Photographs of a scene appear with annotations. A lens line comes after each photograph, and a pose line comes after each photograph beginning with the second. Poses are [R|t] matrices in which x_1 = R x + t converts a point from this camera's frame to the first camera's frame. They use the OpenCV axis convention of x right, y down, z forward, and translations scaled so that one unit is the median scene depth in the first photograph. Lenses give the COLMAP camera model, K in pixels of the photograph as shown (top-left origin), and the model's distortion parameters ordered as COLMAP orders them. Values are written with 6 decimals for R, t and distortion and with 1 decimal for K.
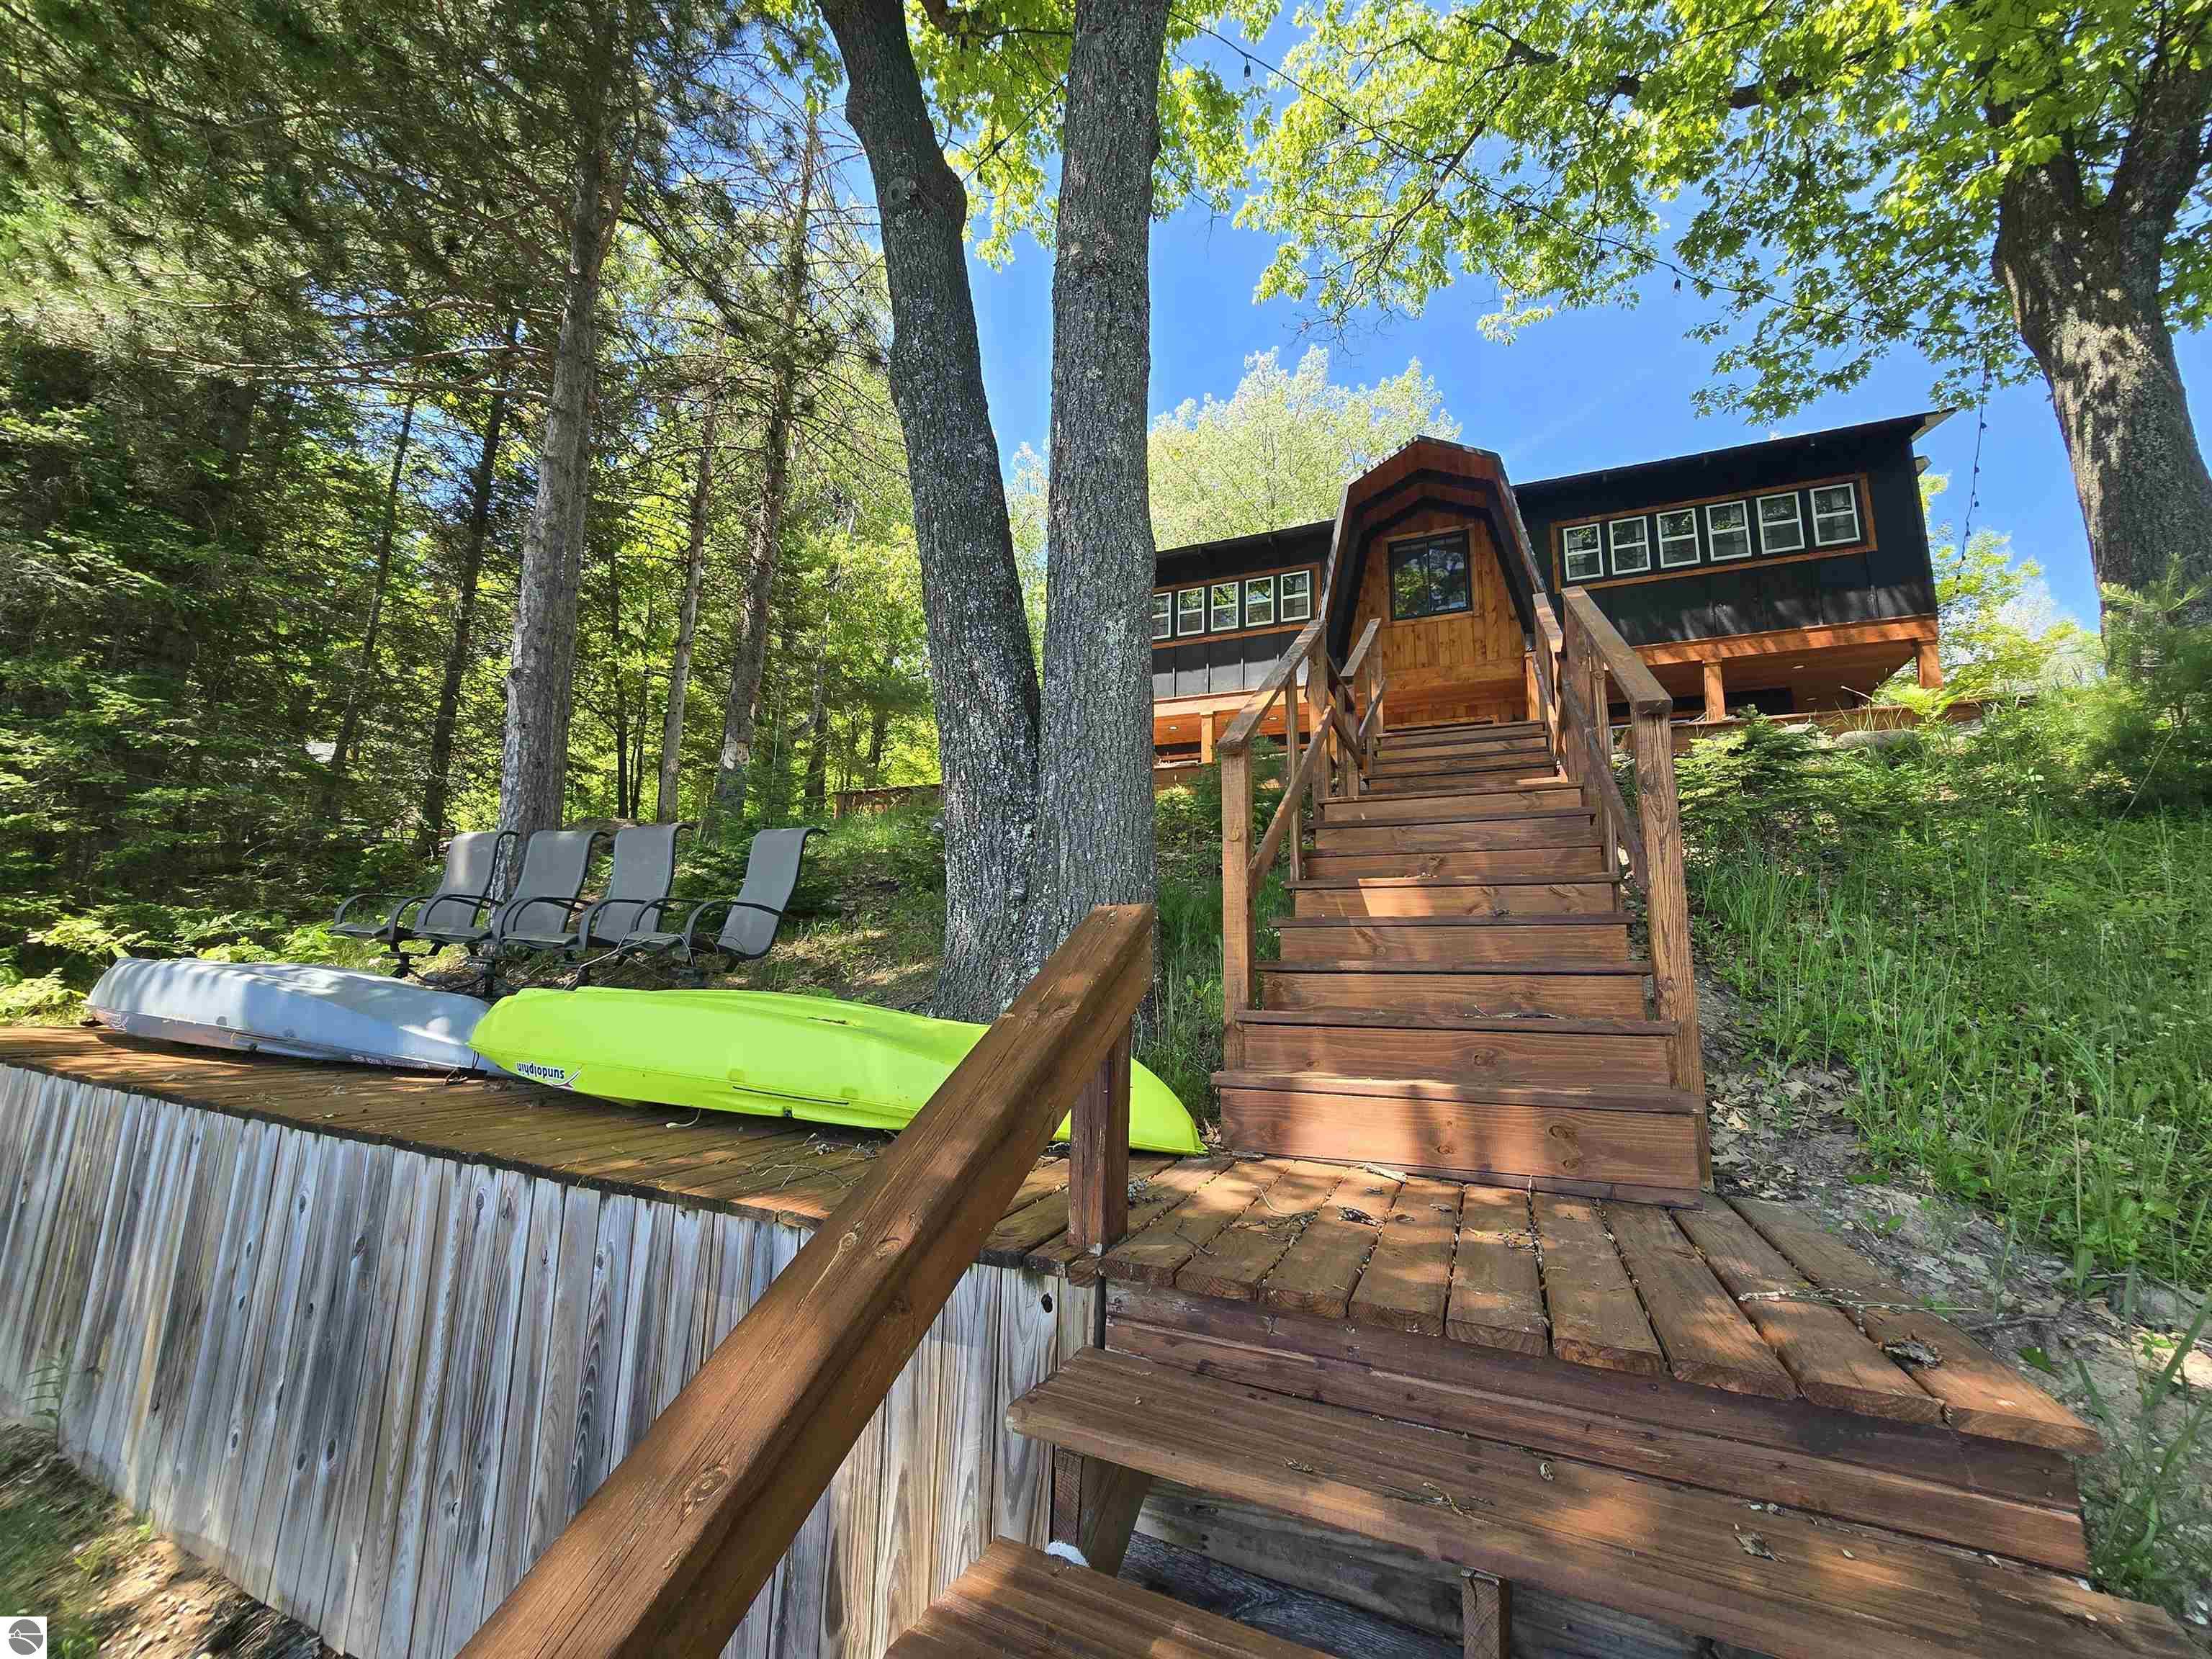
lens RADIAL K [[880.8, 0, 1117.3], [0, 880.8, 838.5], [0, 0, 1]] dist [0.000485, 0.000183]
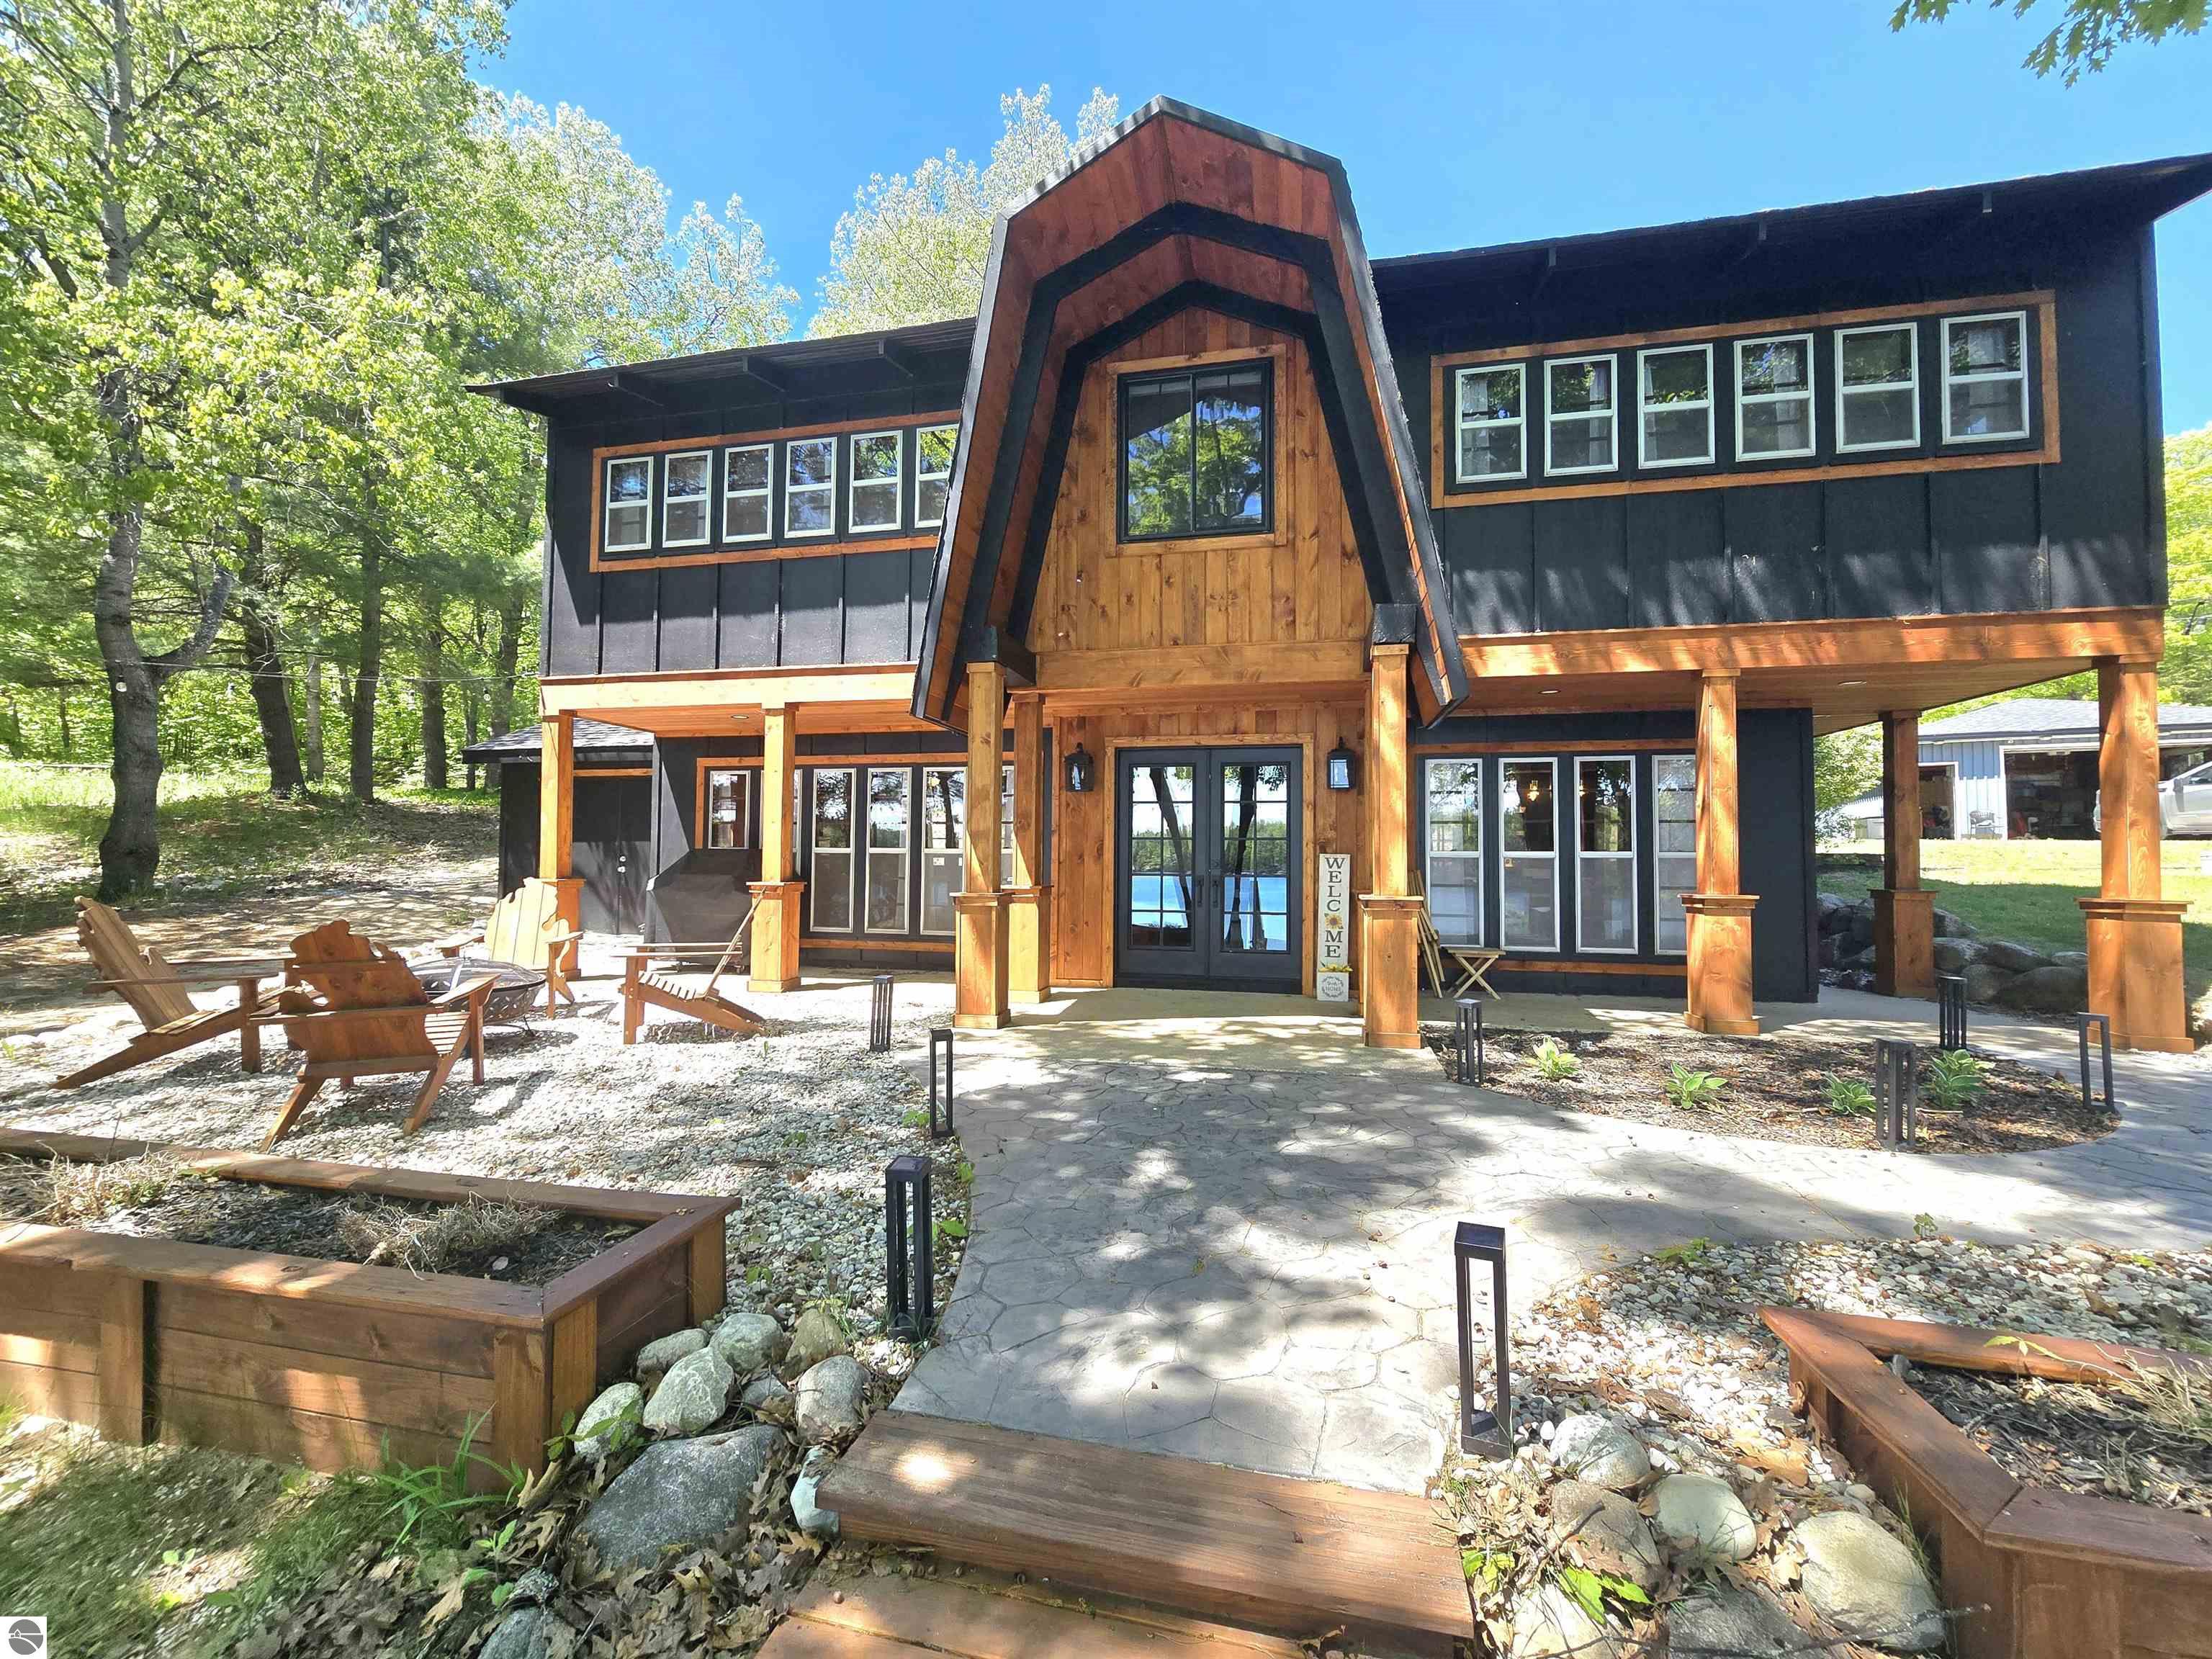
lens RADIAL K [[787.4, 0, 1149.2], [0, 787.4, 820.2], [0, 0, 1]] dist [-0.000618, -0.000070]
pose [[0.982921, -0.006869, 0.183899, 0.269888], [-0.020191, 0.989244, 0.144872, -0.172356], [-0.182916, -0.146111, 0.972210, 0.598905]]
